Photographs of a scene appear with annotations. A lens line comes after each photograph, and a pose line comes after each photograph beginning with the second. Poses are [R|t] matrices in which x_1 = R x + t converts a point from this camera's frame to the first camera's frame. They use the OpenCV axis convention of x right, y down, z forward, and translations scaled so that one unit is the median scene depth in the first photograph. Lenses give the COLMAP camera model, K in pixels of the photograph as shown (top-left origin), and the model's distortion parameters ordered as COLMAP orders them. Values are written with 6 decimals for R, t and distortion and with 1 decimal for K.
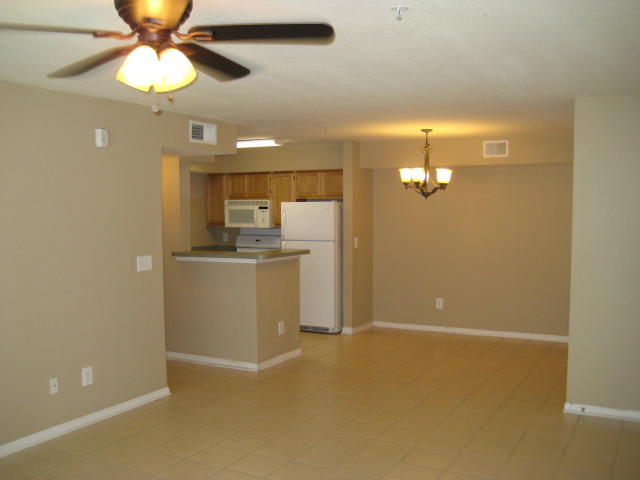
lens RADIAL K [[693.3, 0, 320.0], [0, 693.3, 240.0], [0, 0, 1]] dist [-0.077939, 0.024003]
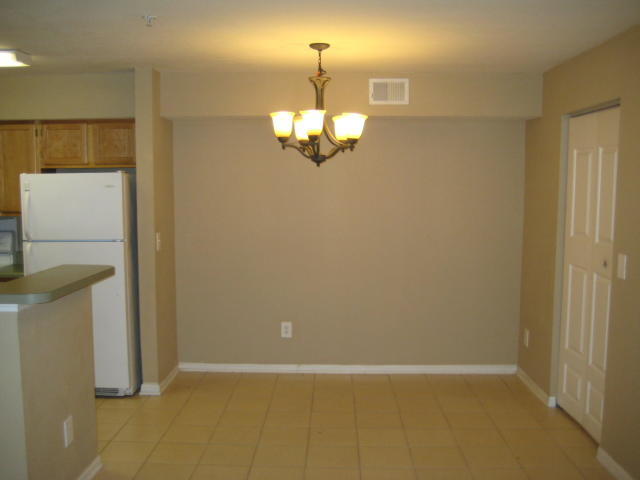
lens RADIAL K [[693.3, 0, 320.0], [0, 693.3, 240.0], [0, 0, 1]] dist [-0.077939, 0.024003]
pose [[0.900477, -0.034536, 0.433531, -0.078811], [0.020412, 0.999100, 0.037193, -0.016437], [-0.434425, -0.024642, 0.900371, 0.393237]]
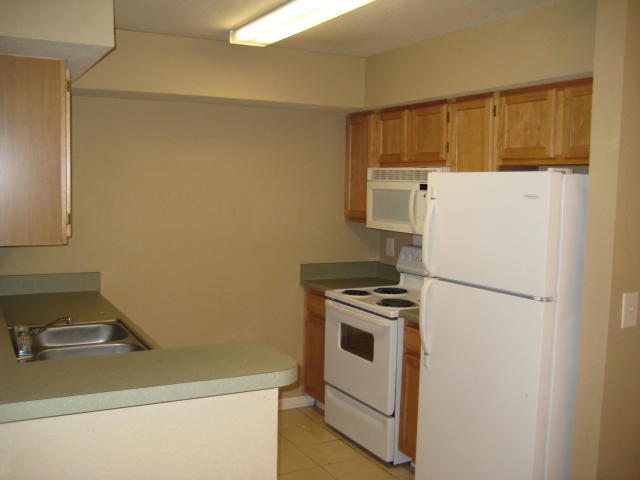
lens RADIAL K [[676.1, 0, 320.0], [0, 676.1, 240.0], [0, 0, 1]] dist [-0.010438, -0.003392]
pose [[0.827107, 0.075613, -0.556936, 0.099850], [-0.060162, 0.997127, 0.046029, -0.031690], [0.558816, -0.004565, 0.829279, 0.671214]]
